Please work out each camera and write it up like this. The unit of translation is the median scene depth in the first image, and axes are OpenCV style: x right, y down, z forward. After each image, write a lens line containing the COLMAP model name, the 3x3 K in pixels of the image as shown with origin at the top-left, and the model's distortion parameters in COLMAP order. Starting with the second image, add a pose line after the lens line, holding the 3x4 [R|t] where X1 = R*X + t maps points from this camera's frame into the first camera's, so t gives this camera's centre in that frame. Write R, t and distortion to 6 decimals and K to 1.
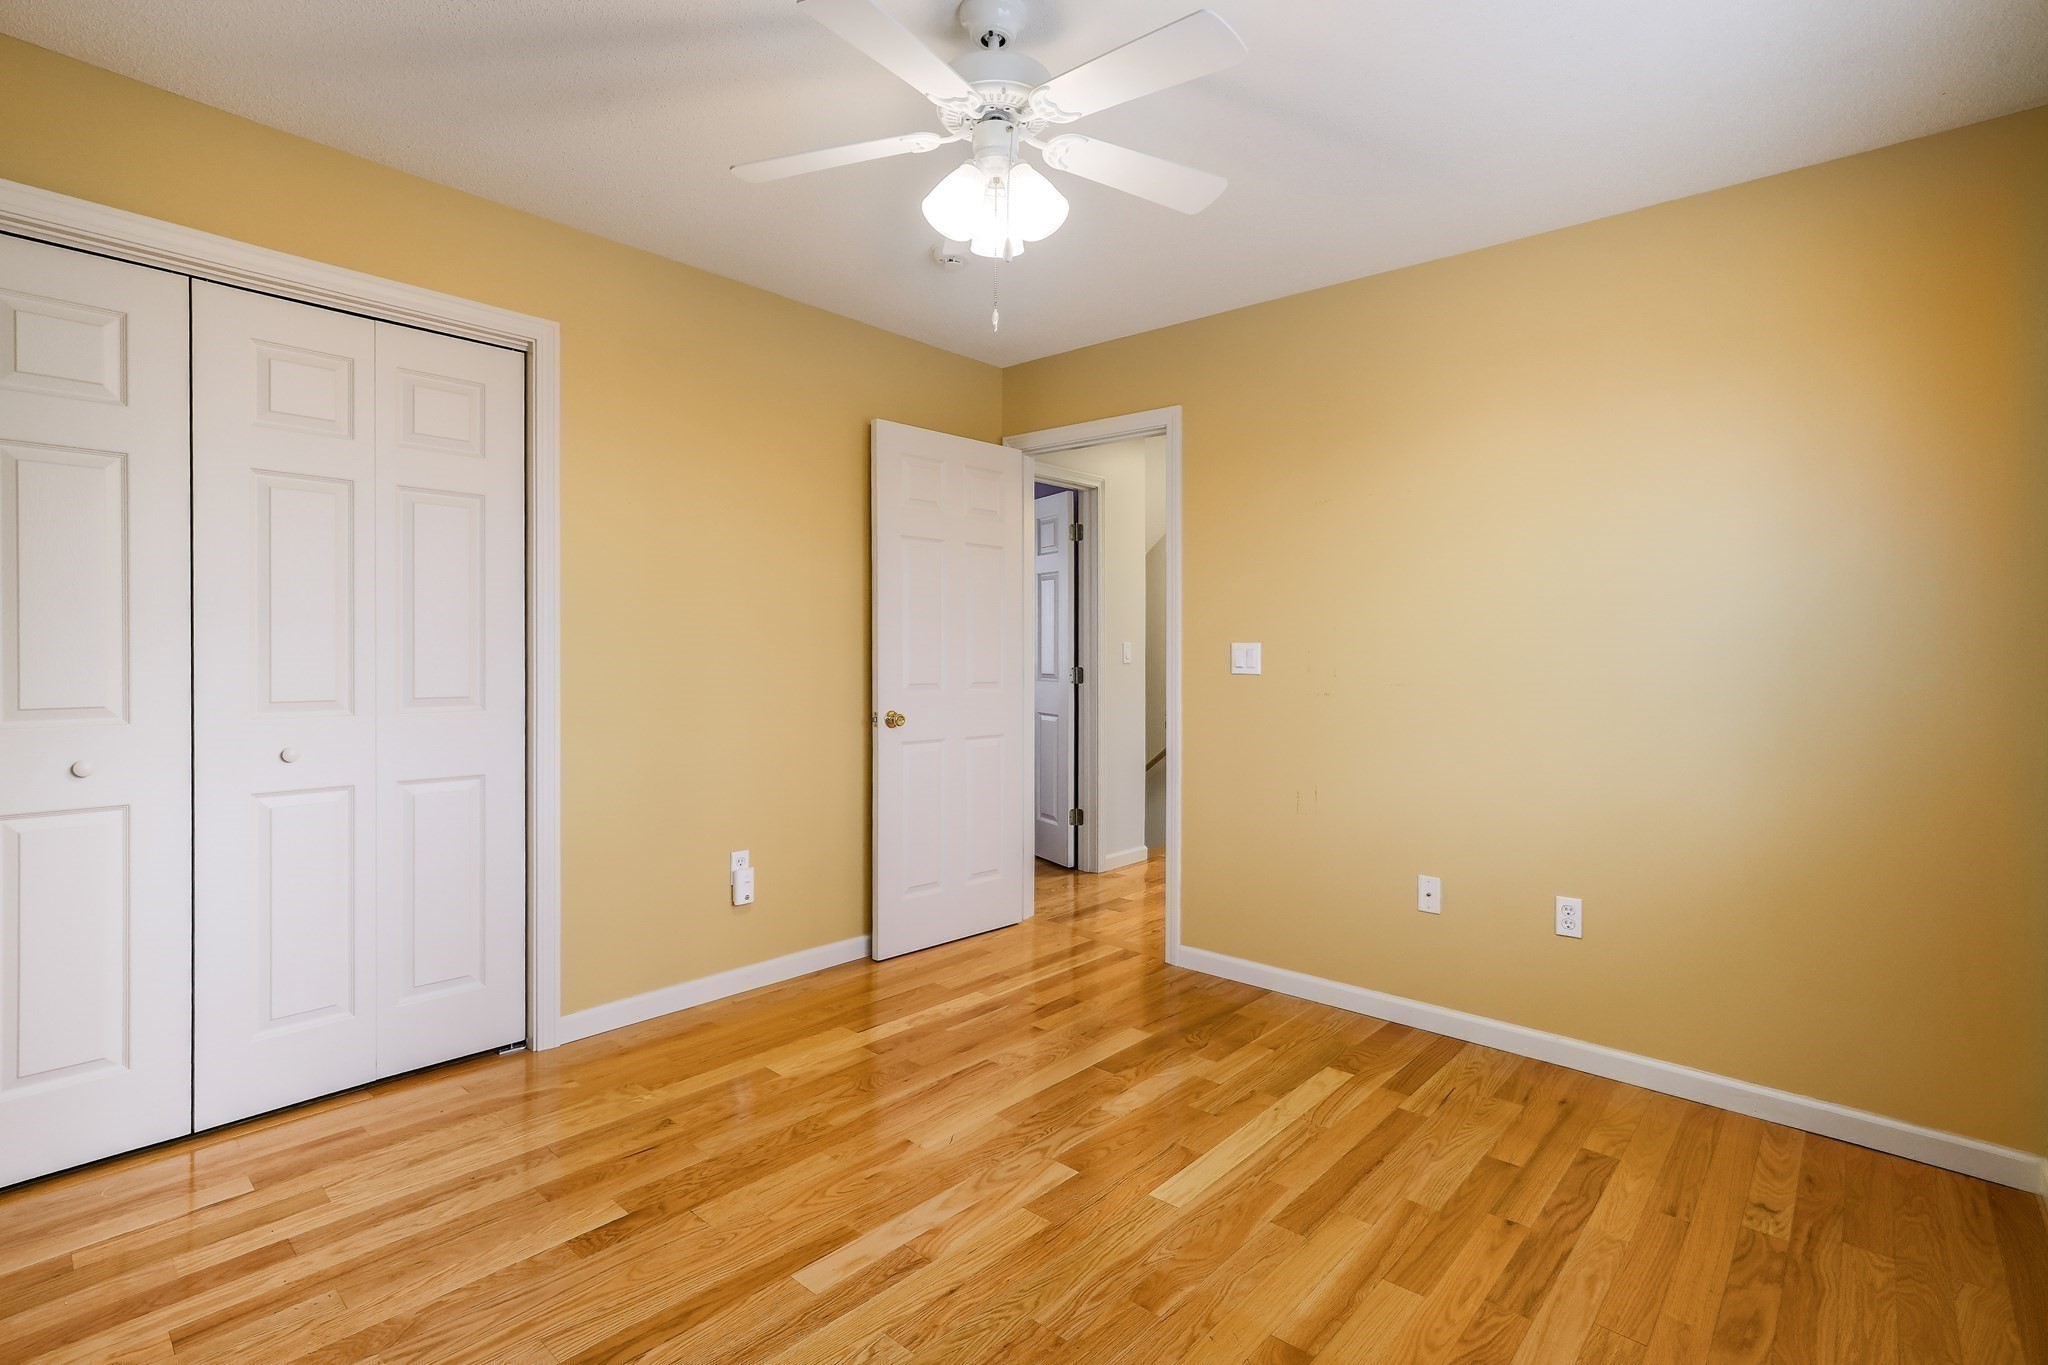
lens RADIAL K [[956.8, 0, 1022.1], [0, 956.8, 664.7], [0, 0, 1]] dist [-0.016959, 0.000370]
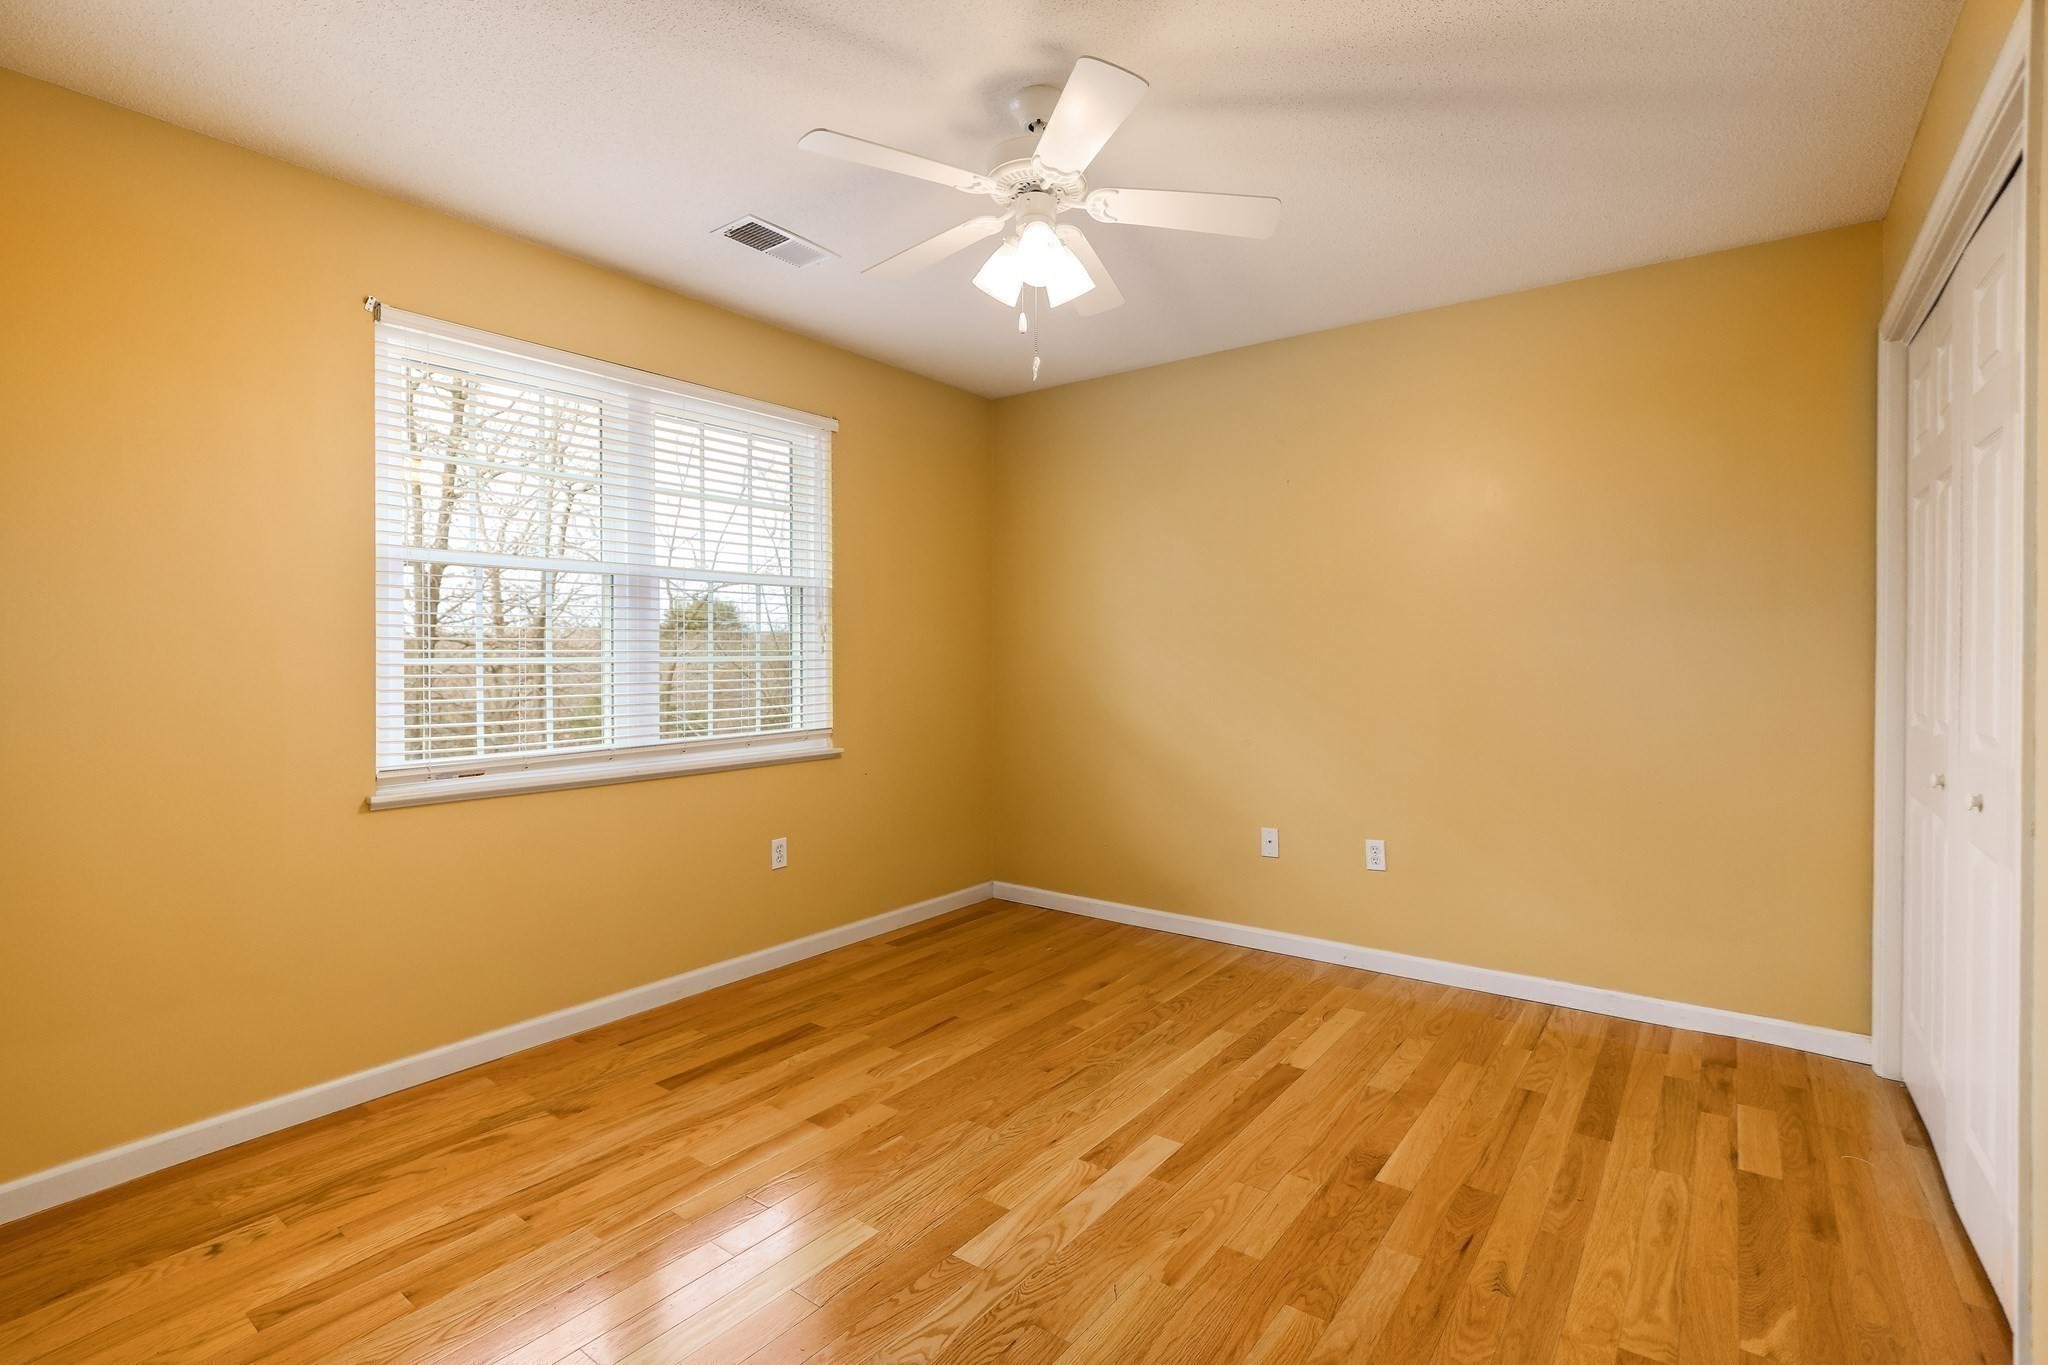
lens RADIAL K [[956.8, 0, 1022.1], [0, 956.8, 664.7], [0, 0, 1]] dist [-0.016959, 0.000370]
pose [[-0.995484, -0.004358, -0.094828, 0.088153], [-0.006461, 0.999740, 0.021886, -0.026069], [0.094708, 0.022399, -0.995253, 2.038074]]
